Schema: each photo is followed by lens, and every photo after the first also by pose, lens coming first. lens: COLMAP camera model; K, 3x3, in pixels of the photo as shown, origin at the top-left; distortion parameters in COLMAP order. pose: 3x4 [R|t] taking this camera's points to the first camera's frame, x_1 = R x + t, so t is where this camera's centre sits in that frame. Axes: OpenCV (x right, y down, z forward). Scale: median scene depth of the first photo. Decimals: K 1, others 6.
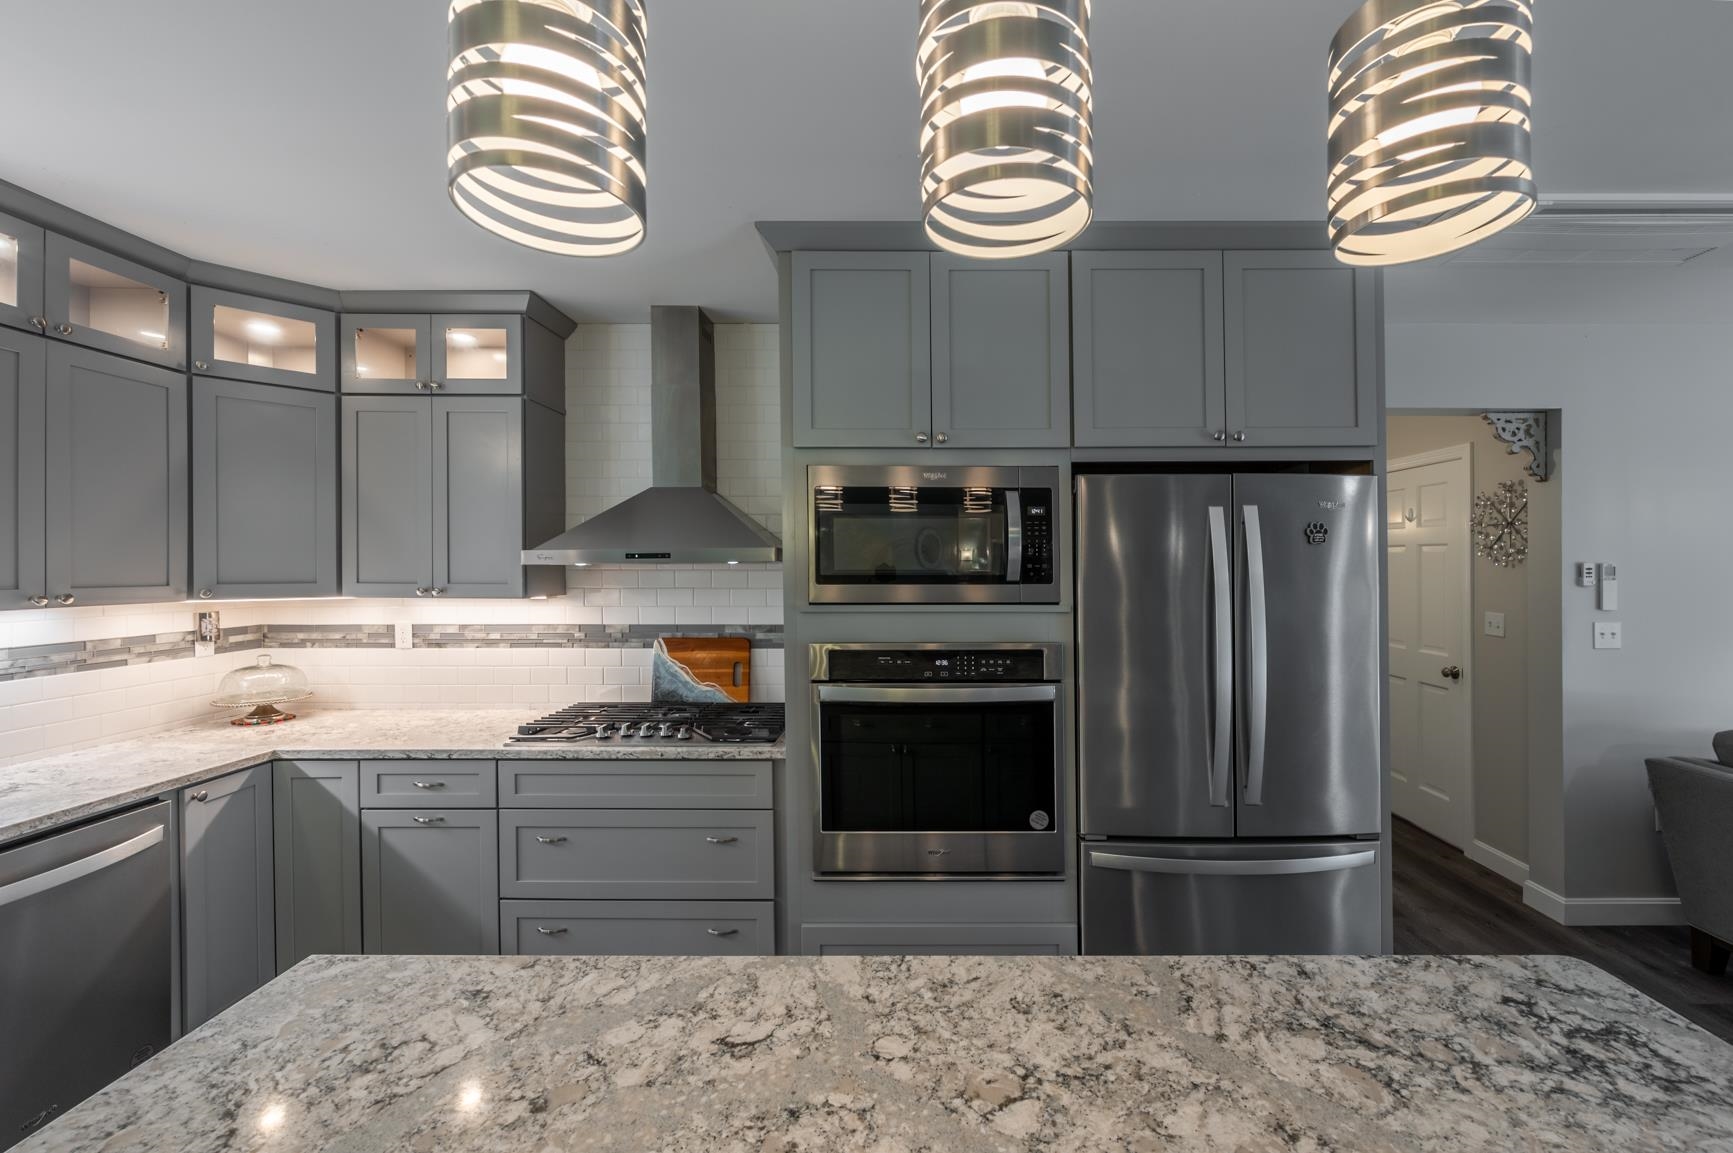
lens RADIAL K [[698.3, 0, 908.2], [0, 698.3, 563.7], [0, 0, 1]] dist [0.000198, -0.000007]
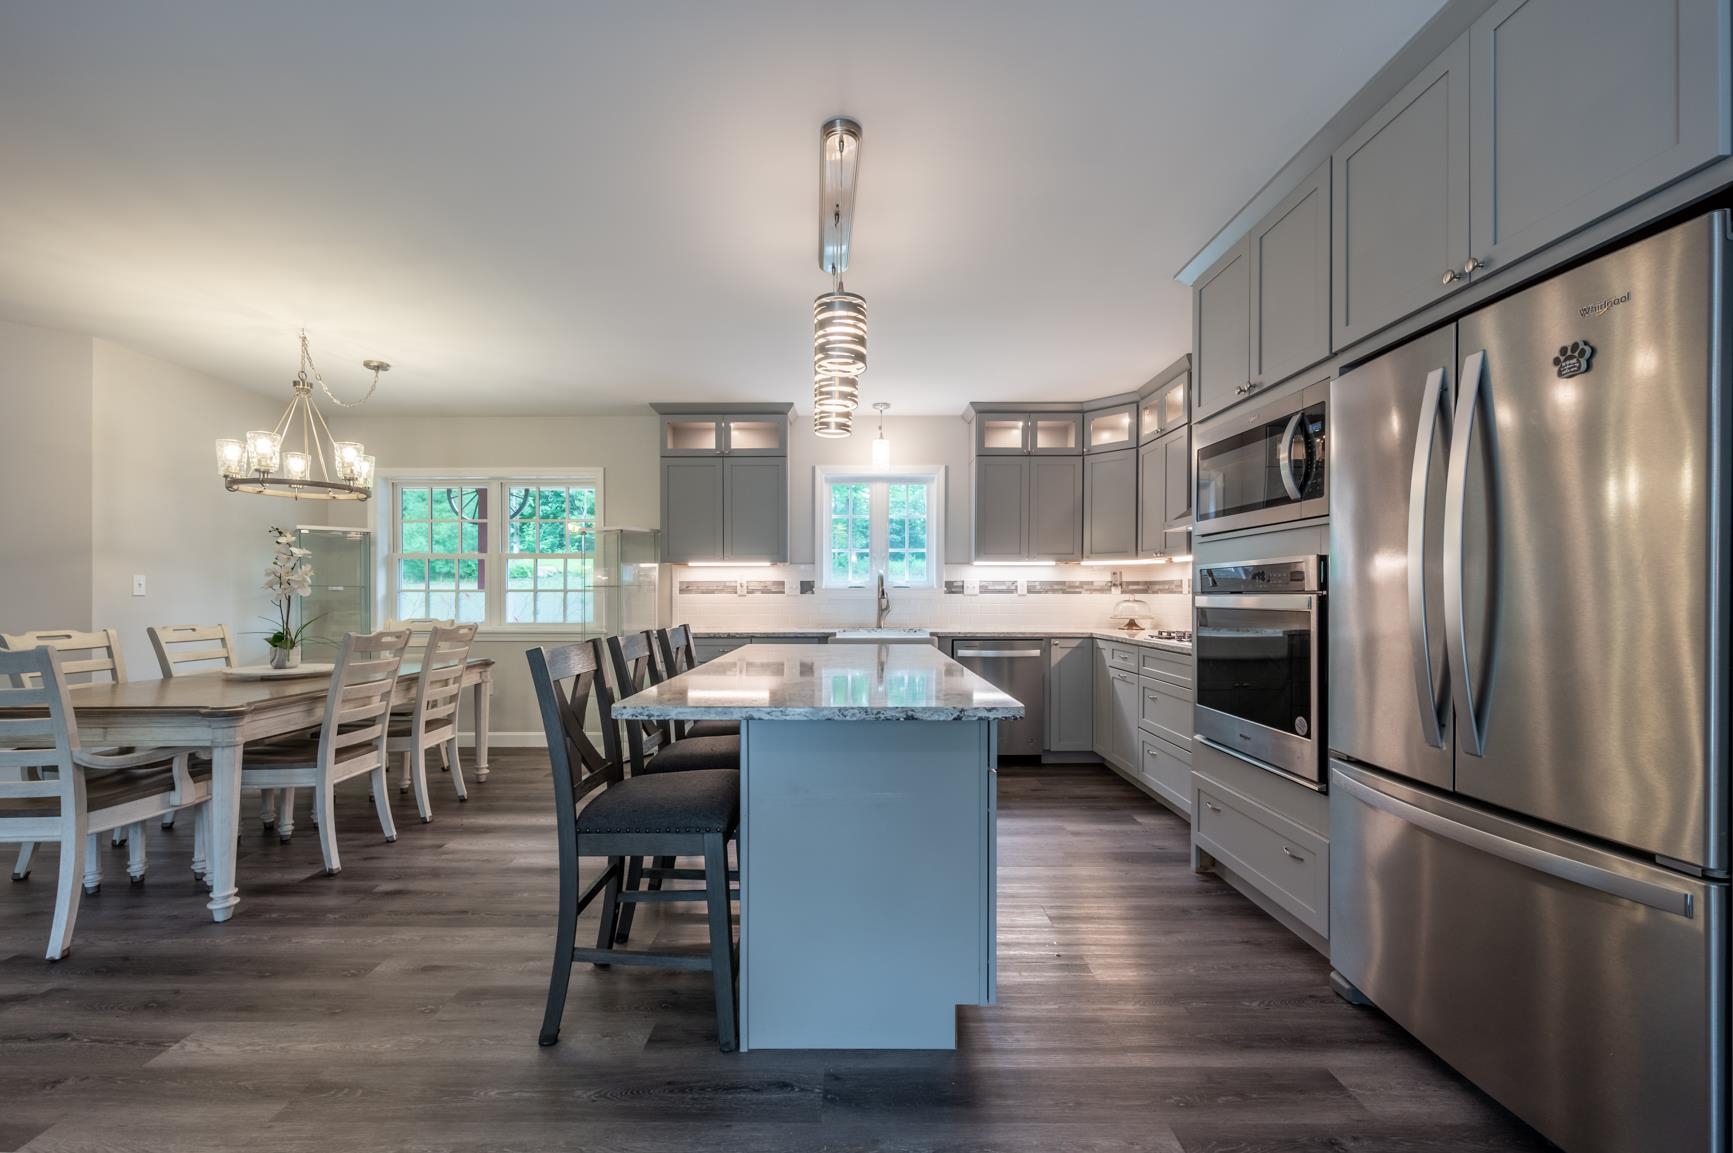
lens RADIAL K [[698.3, 0, 857.5], [0, 698.3, 601.7], [0, 0, 1]] dist [0.000198, -0.000007]
pose [[0.004547, 0.009420, -0.999945, 1.112663], [-0.001792, 0.999954, 0.009412, 0.158533], [0.999988, 0.001749, 0.004564, 0.306405]]
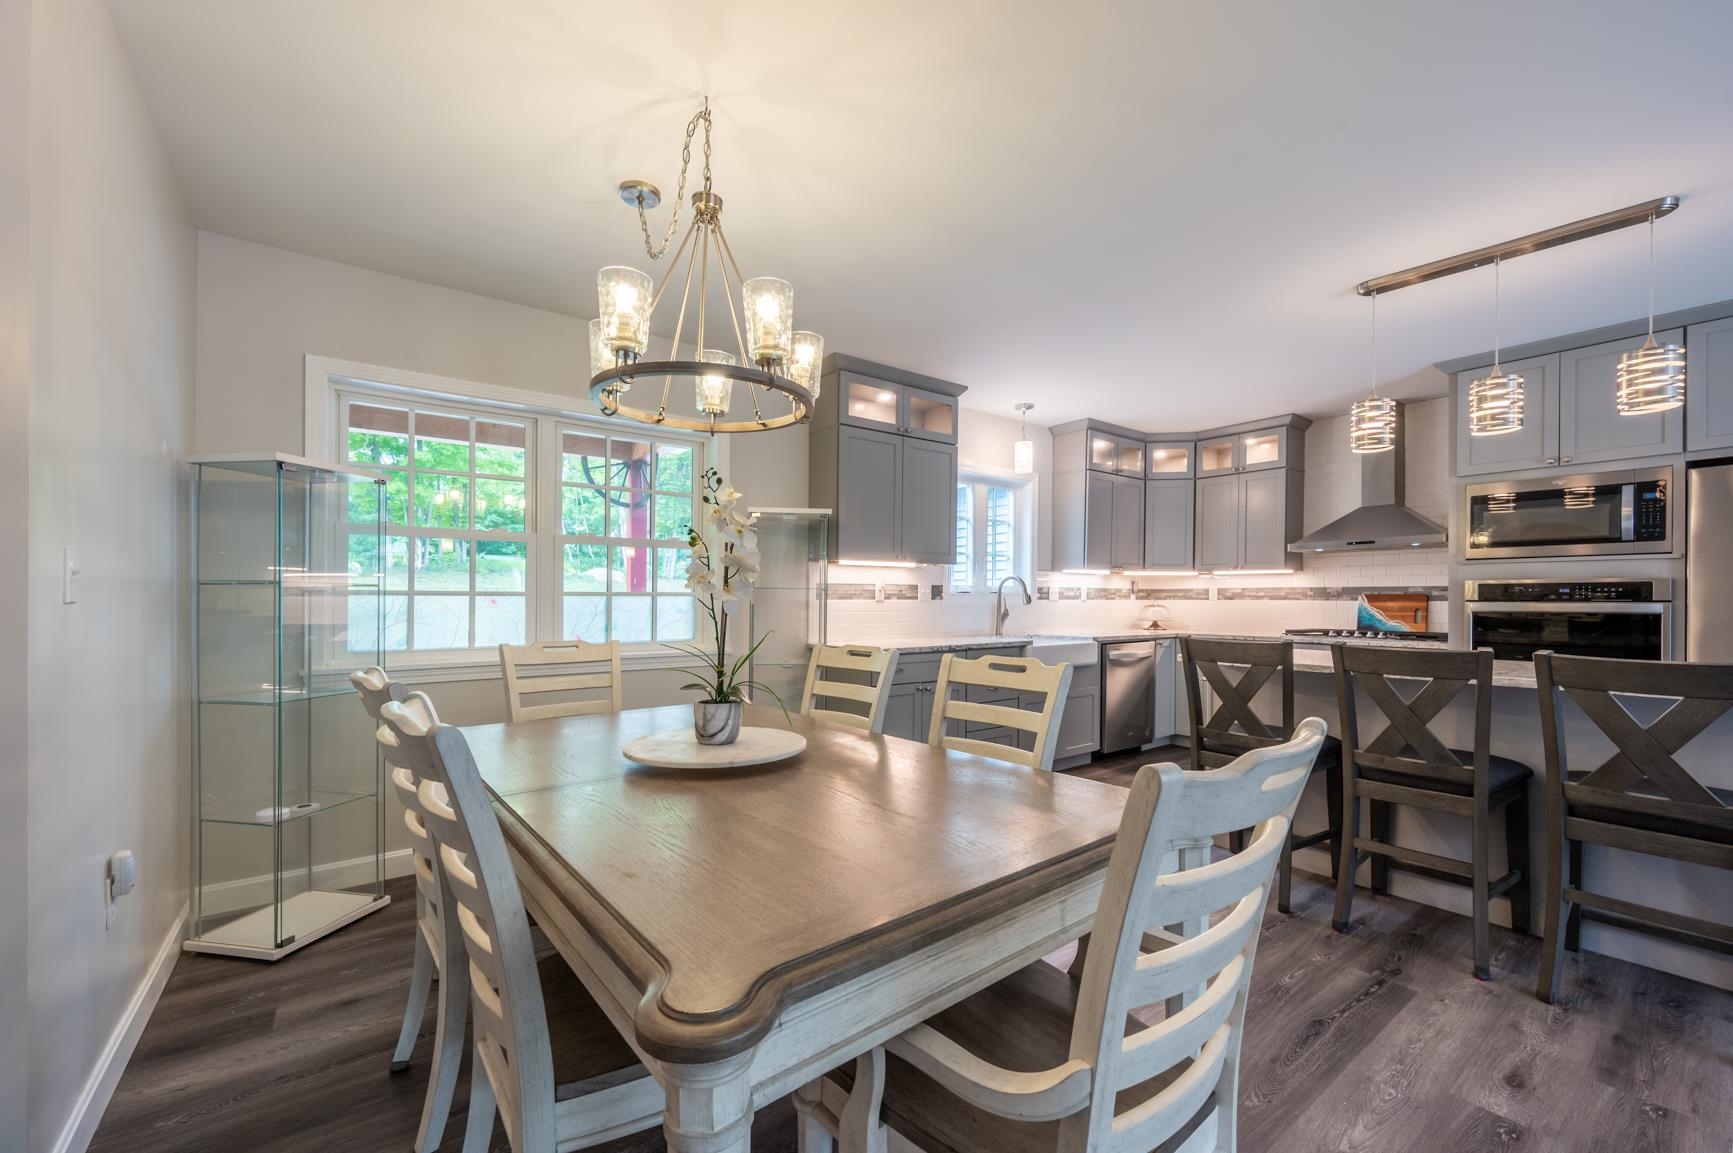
lens RADIAL K [[698.3, 0, 874.9], [0, 698.3, 605.7], [0, 0, 1]] dist [0.000198, -0.000007]
pose [[0.618449, 0.009142, -0.785772, 0.319005], [-0.003607, 0.999955, 0.008794, 0.155668], [0.785817, -0.002605, 0.618454, -1.270071]]
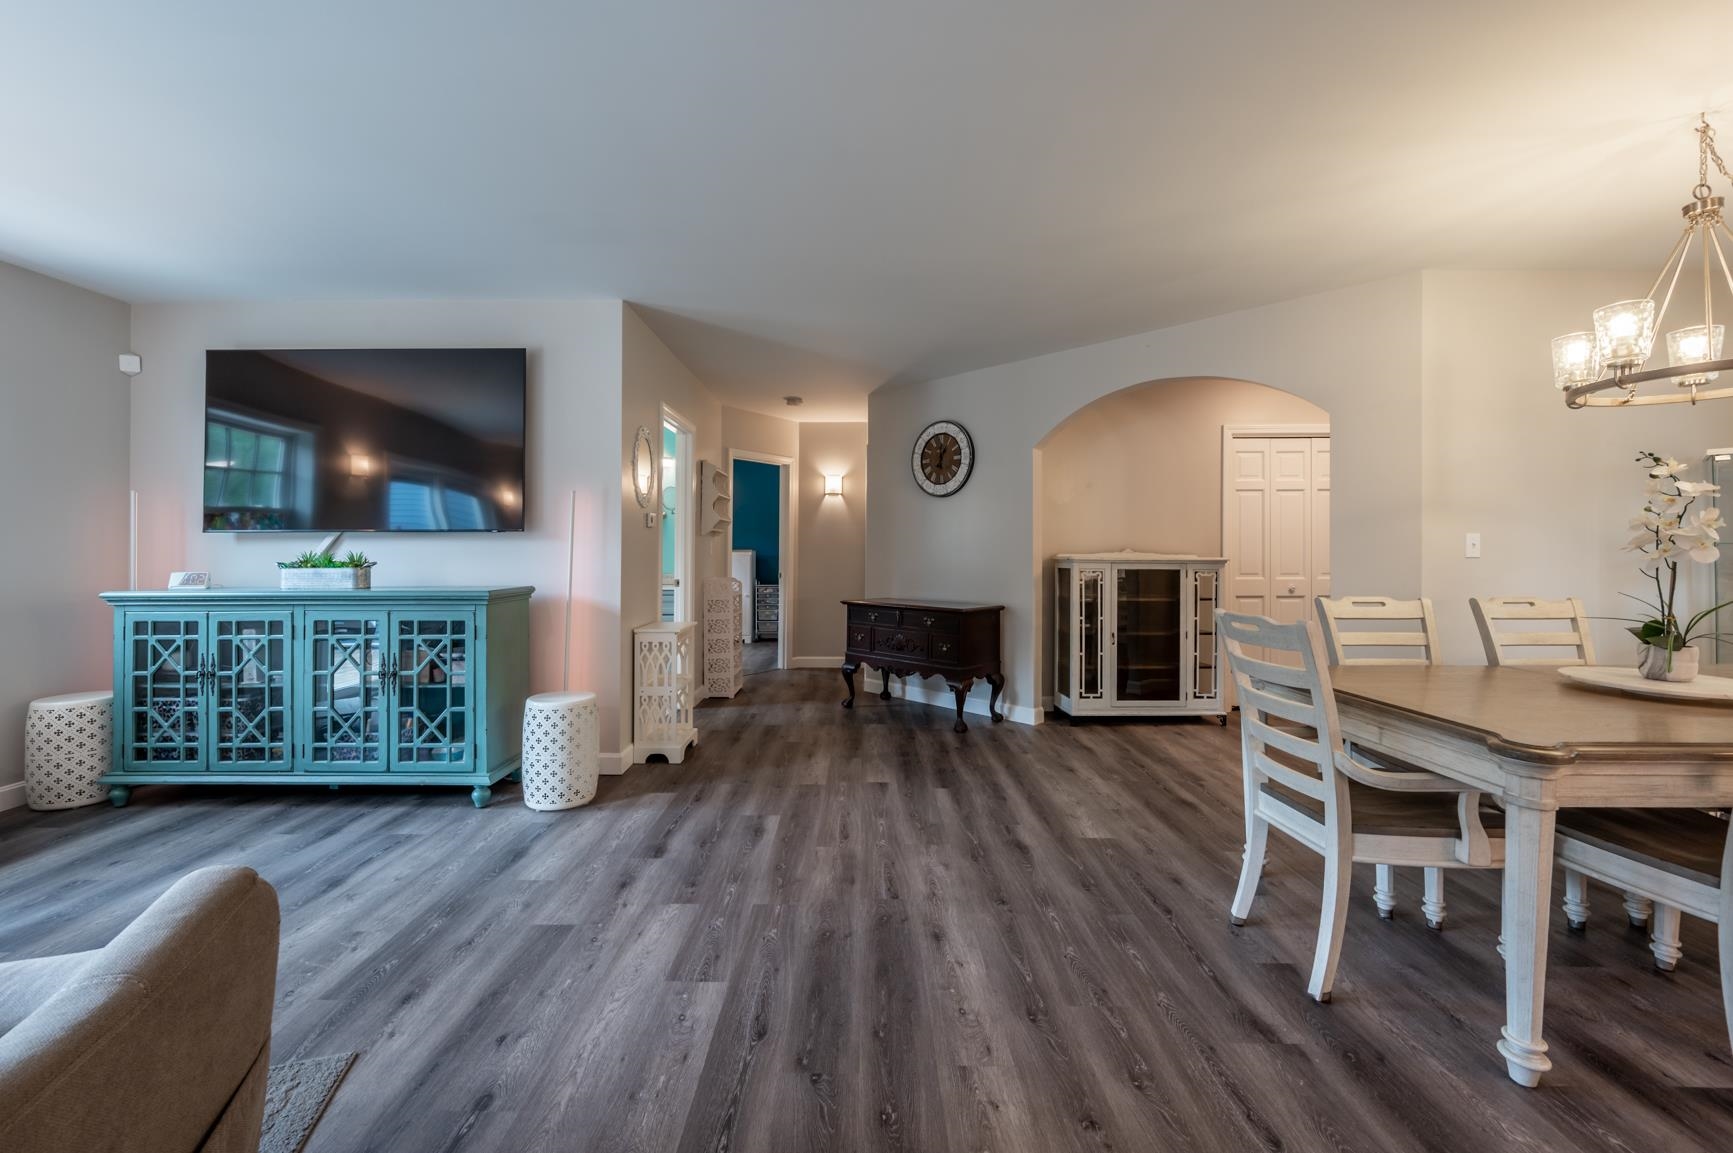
lens RADIAL K [[698.3, 0, 851.8], [0, 698.3, 545.1], [0, 0, 1]] dist [0.000198, -0.000007]
pose [[-0.999977, -0.002742, 0.006194, 0.676633], [-0.002781, 0.999977, -0.006168, 0.148927], [-0.006177, -0.006185, -0.999962, 0.011904]]
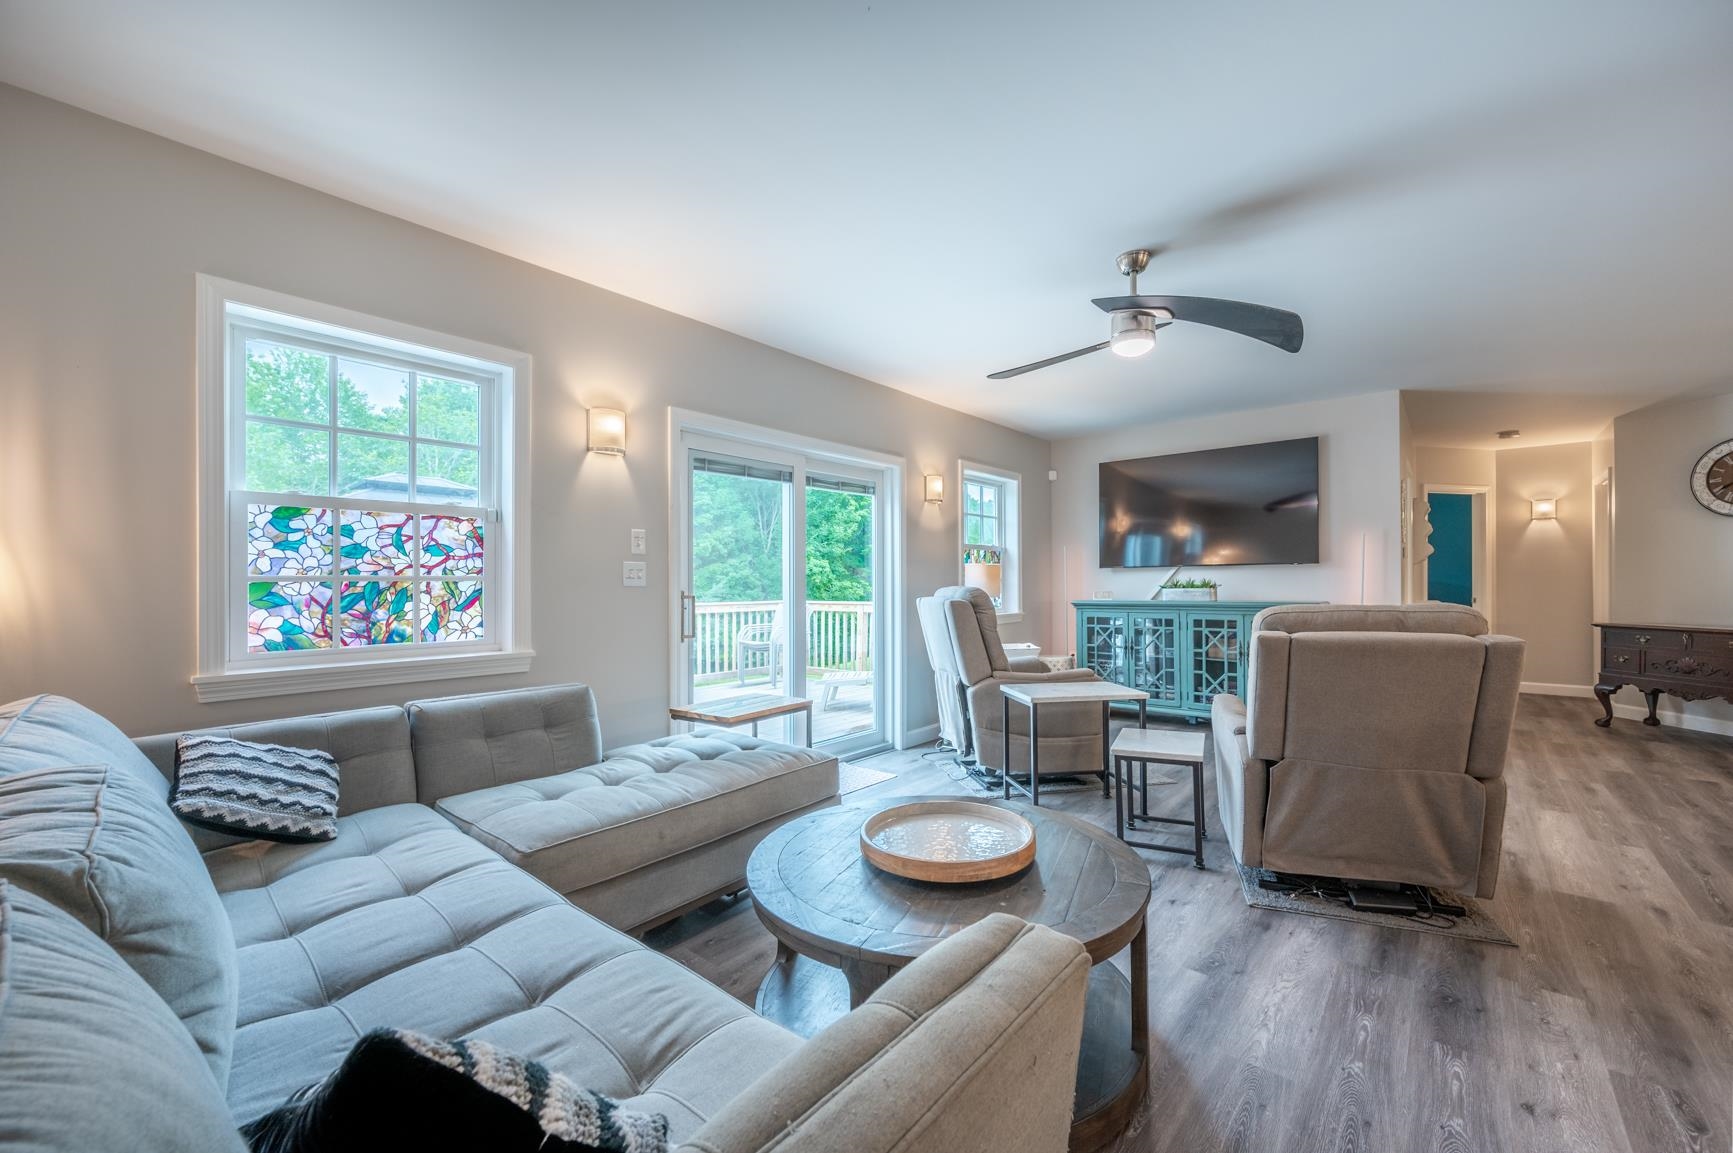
lens RADIAL K [[698.3, 0, 868.9], [0, 698.3, 571.9], [0, 0, 1]] dist [0.000198, -0.000007]
pose [[-0.773815, 0.012686, 0.633285, 1.124479], [0.004129, 0.999879, -0.014985, 0.166502], [-0.633399, -0.008980, -0.773774, 1.101541]]
